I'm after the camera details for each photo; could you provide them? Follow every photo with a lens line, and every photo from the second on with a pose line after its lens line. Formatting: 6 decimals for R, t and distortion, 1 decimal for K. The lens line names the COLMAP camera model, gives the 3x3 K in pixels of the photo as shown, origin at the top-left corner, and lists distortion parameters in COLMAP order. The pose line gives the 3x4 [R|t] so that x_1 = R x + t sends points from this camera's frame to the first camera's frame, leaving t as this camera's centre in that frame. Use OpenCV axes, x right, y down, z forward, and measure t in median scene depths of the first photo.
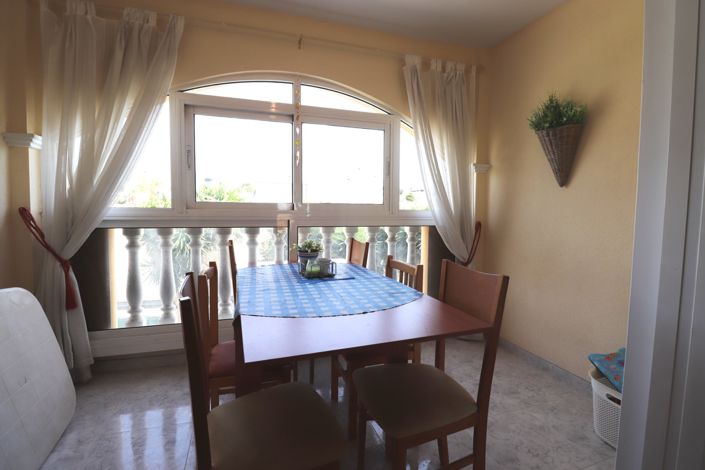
lens RADIAL K [[328.2, 0, 351.7], [0, 328.2, 234.1], [0, 0, 1]] dist [-0.022304, -0.001073]
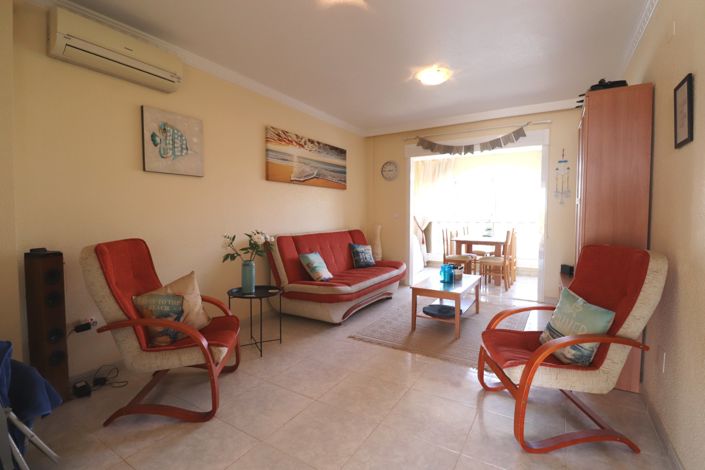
lens RADIAL K [[328.2, 0, 353.5], [0, 328.2, 233.2], [0, 0, 1]] dist [-0.022304, -0.001073]
pose [[0.637772, 0.030767, -0.769610, 1.268529], [-0.041230, 0.999133, 0.005776, 0.108814], [0.769121, 0.028047, 0.638488, -1.699439]]
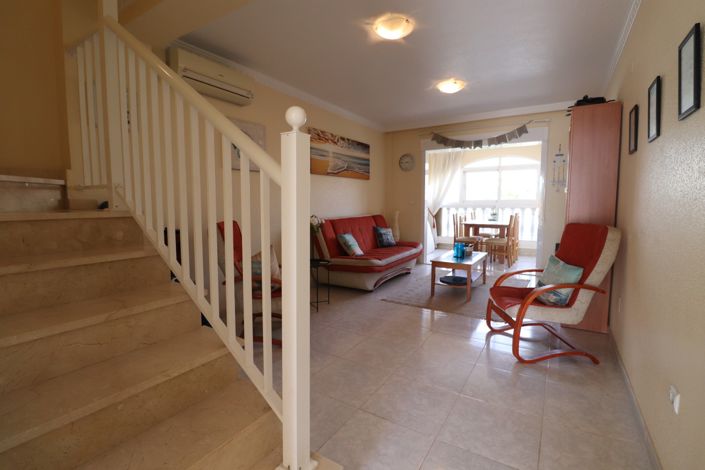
lens RADIAL K [[328.2, 0, 352.2], [0, 328.2, 233.2], [0, 0, 1]] dist [-0.022304, -0.001073]
pose [[0.627648, 0.059195, -0.776243, 1.432893], [-0.036869, 0.998246, 0.046313, 0.129774], [0.777624, -0.000449, 0.628730, -2.034061]]
